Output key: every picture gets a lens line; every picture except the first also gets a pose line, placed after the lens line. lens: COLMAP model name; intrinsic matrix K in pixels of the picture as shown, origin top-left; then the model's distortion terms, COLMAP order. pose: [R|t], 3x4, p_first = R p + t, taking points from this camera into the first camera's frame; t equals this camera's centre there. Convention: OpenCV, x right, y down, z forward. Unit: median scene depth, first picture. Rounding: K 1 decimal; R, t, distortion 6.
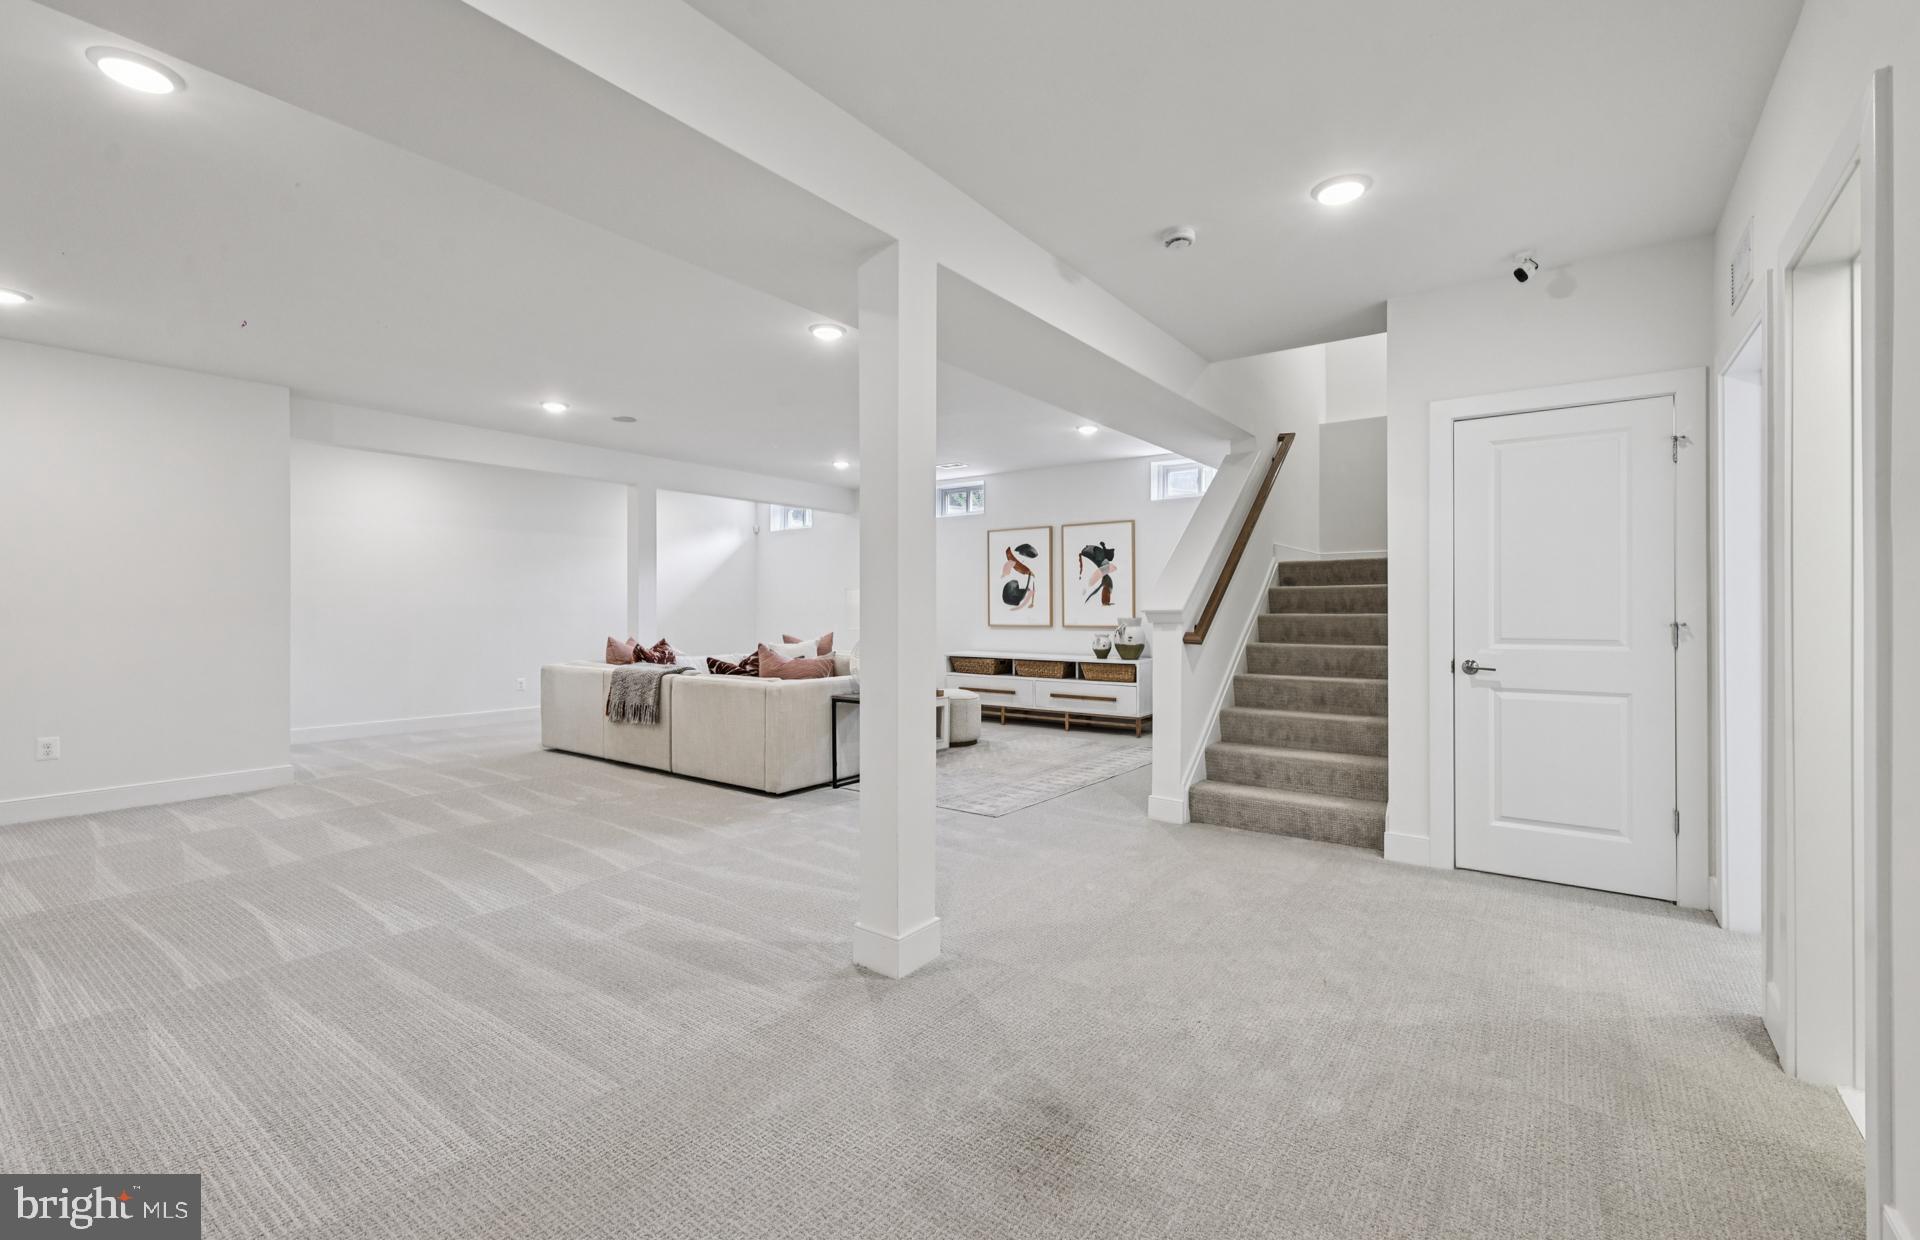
lens RADIAL K [[844.4, 0, 958.4], [0, 844.4, 605.2], [0, 0, 1]] dist [-0.002699, -0.000872]
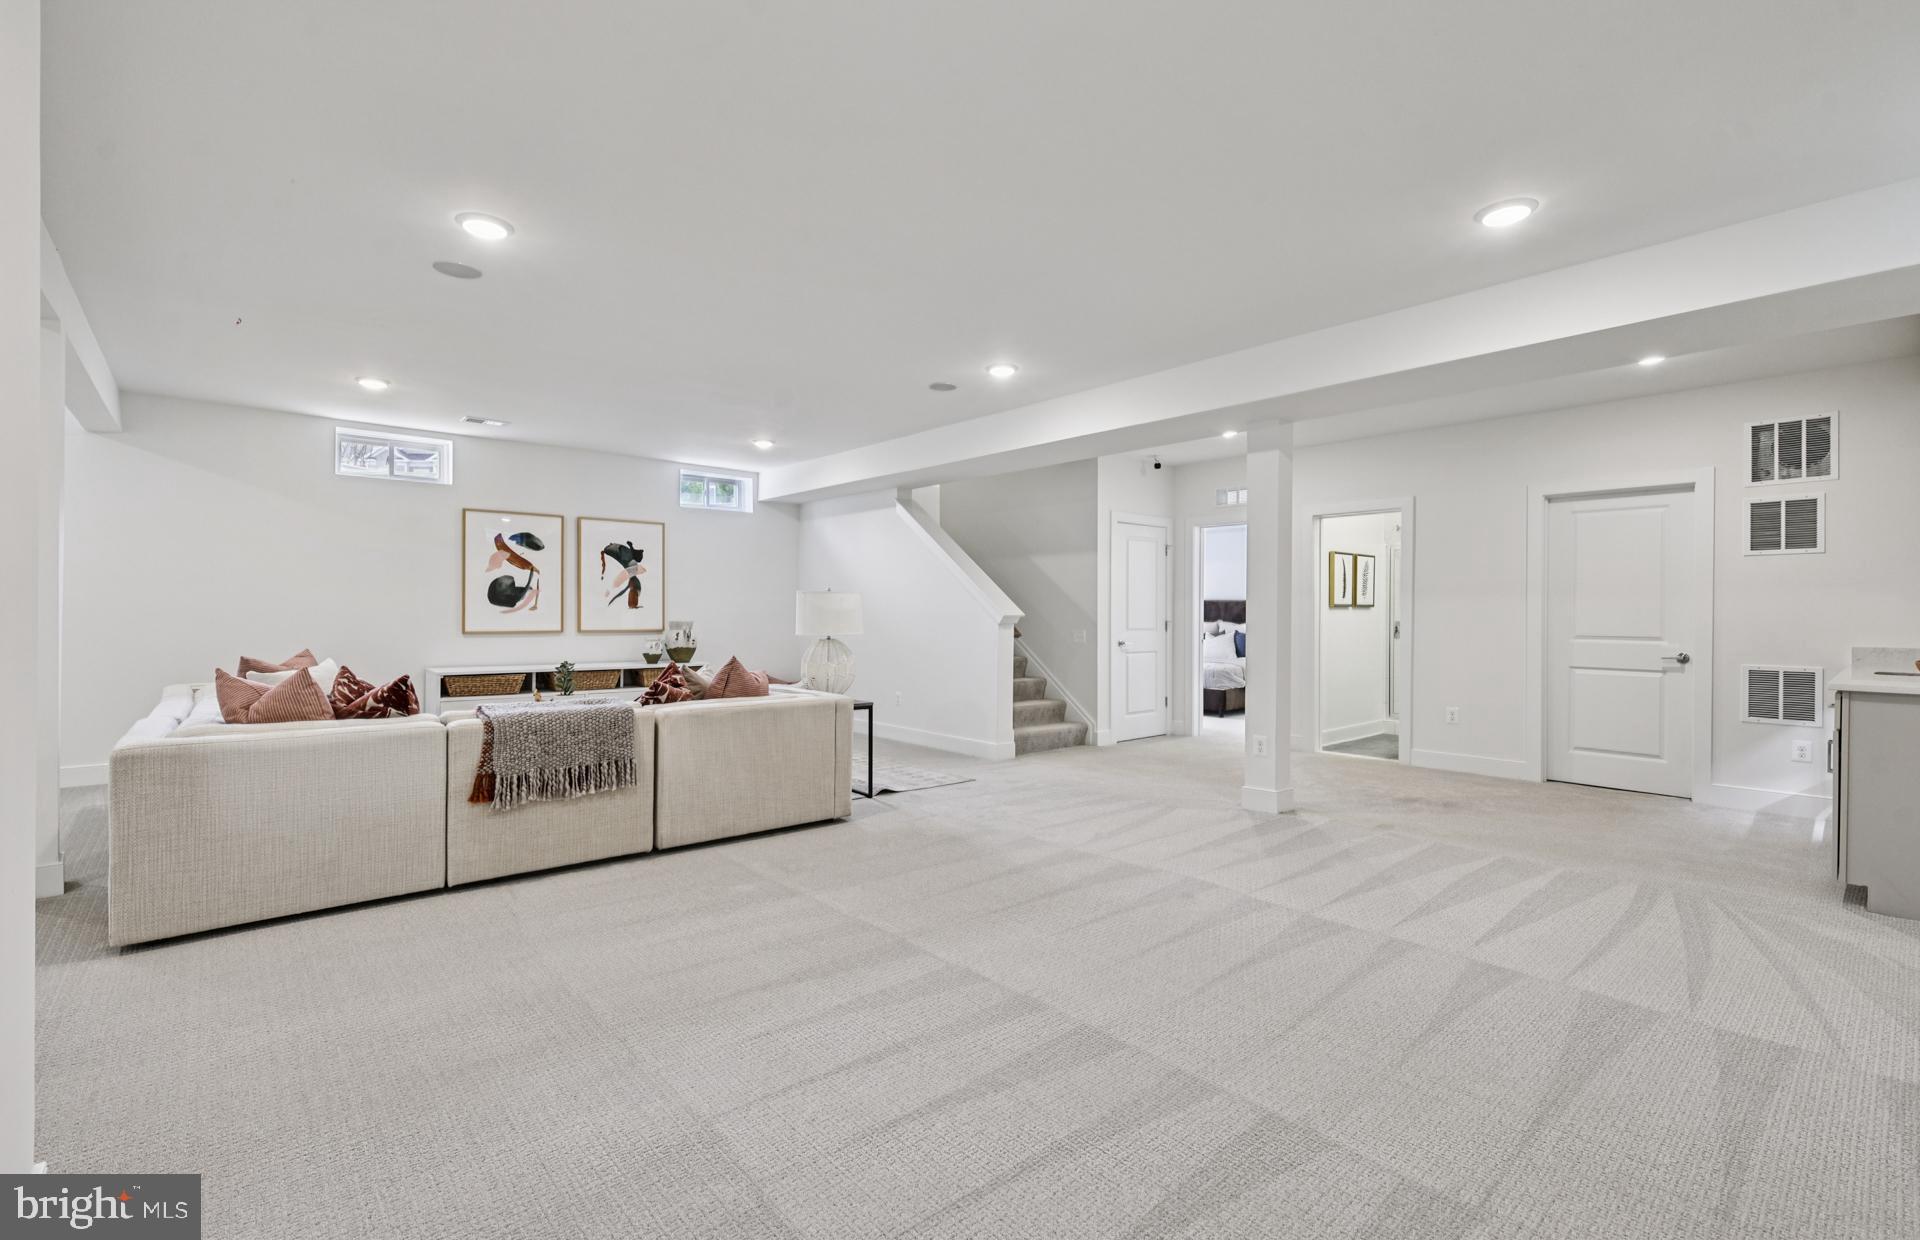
lens RADIAL K [[844.4, 0, 965.0], [0, 844.4, 613.3], [0, 0, 1]] dist [-0.002699, -0.000872]
pose [[0.203237, 0.002298, 0.979127, -0.660698], [-0.009344, 0.999956, -0.000407, 0.002507], [-0.979085, -0.009066, 0.203249, 0.425946]]
